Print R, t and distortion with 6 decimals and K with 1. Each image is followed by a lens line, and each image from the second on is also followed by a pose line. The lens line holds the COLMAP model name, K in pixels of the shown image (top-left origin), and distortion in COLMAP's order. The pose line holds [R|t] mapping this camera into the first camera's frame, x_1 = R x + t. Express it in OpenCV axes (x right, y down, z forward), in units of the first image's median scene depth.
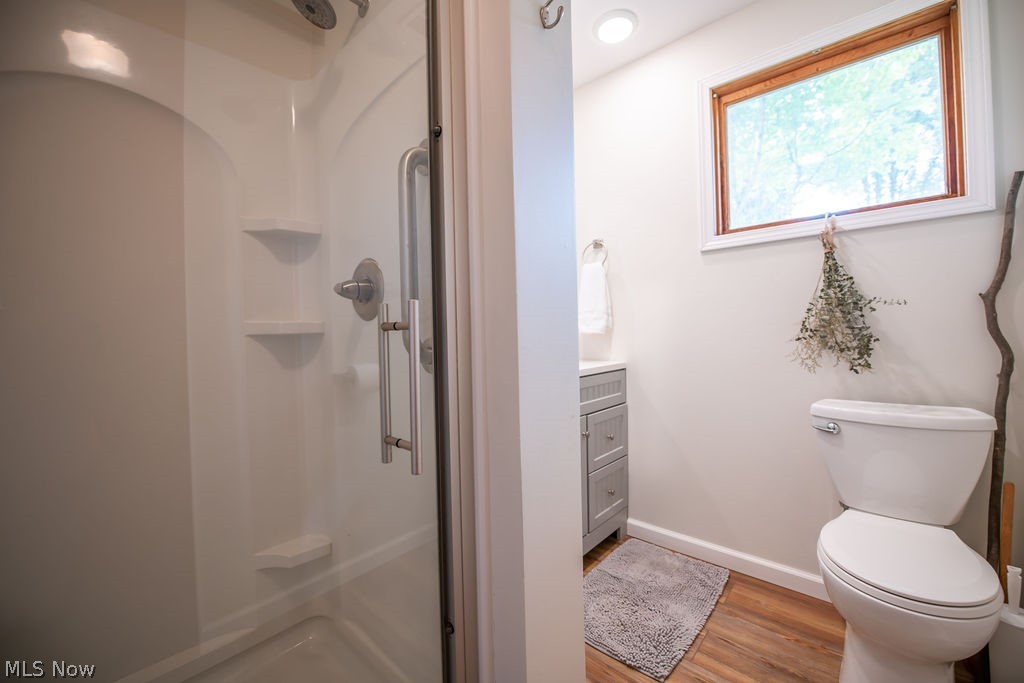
lens RADIAL K [[409.0, 0, 513.1], [0, 409.0, 338.0], [0, 0, 1]] dist [-0.017884, -0.000720]
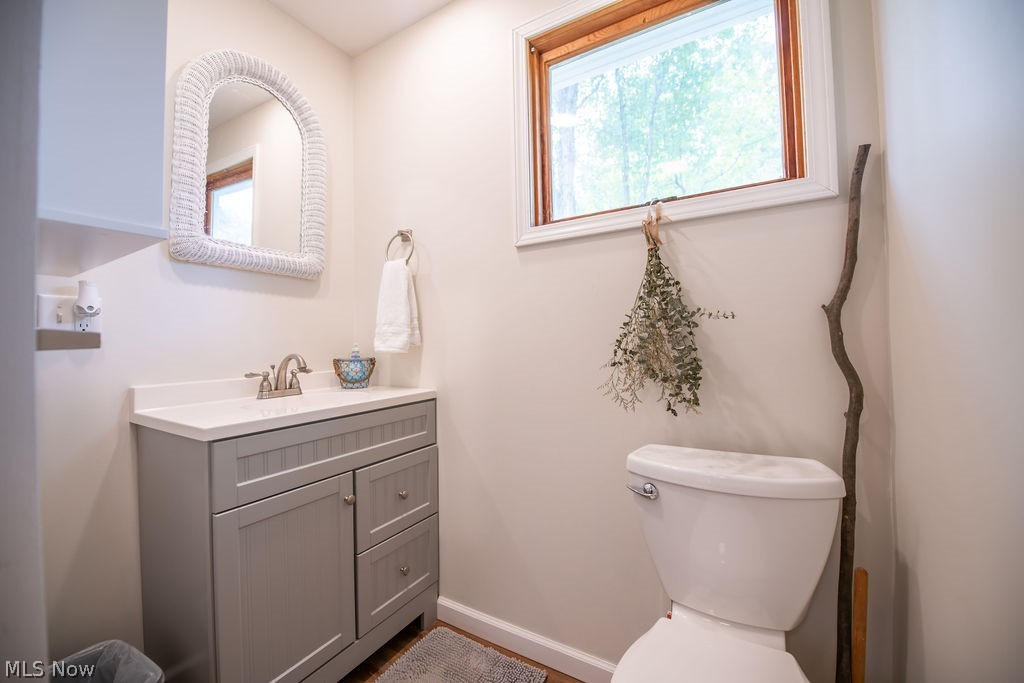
lens RADIAL K [[409.0, 0, 513.1], [0, 409.0, 338.0], [0, 0, 1]] dist [-0.017884, -0.000720]
pose [[0.980503, 0.007484, 0.196363, 0.384153], [-0.001739, 0.999566, -0.029416, -0.022928], [-0.196498, 0.028501, 0.980090, 0.314550]]
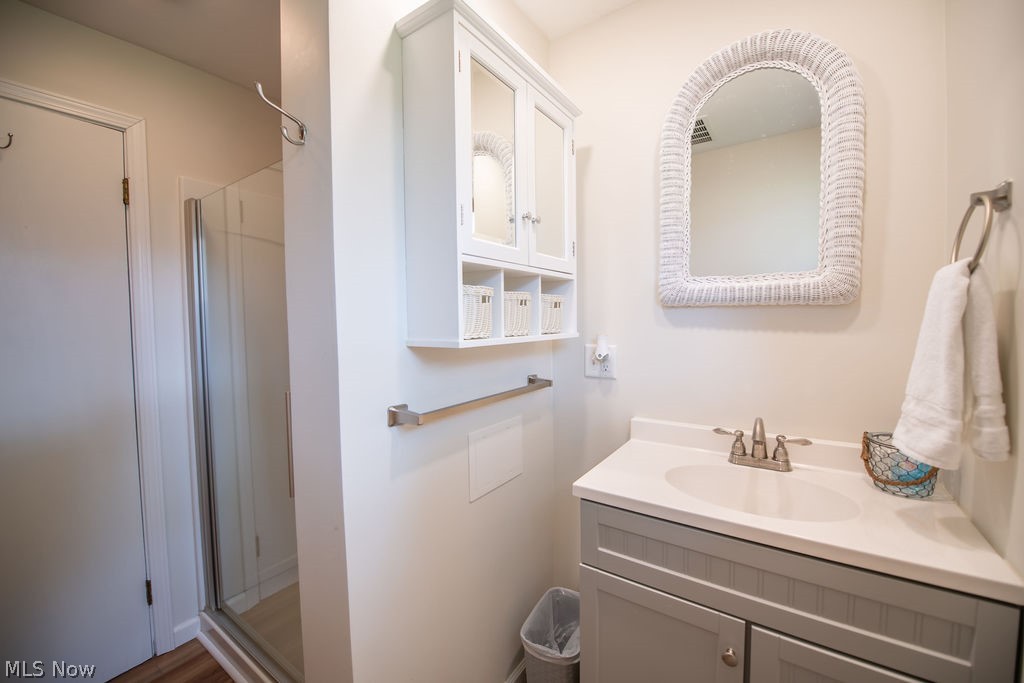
lens RADIAL K [[409.0, 0, 513.1], [0, 409.0, 338.0], [0, 0, 1]] dist [-0.017884, -0.000720]
pose [[0.133131, 0.064526, -0.988996, 0.720479], [-0.004286, 0.997907, 0.064530, -0.204072], [0.991089, -0.004352, 0.133129, 0.841545]]
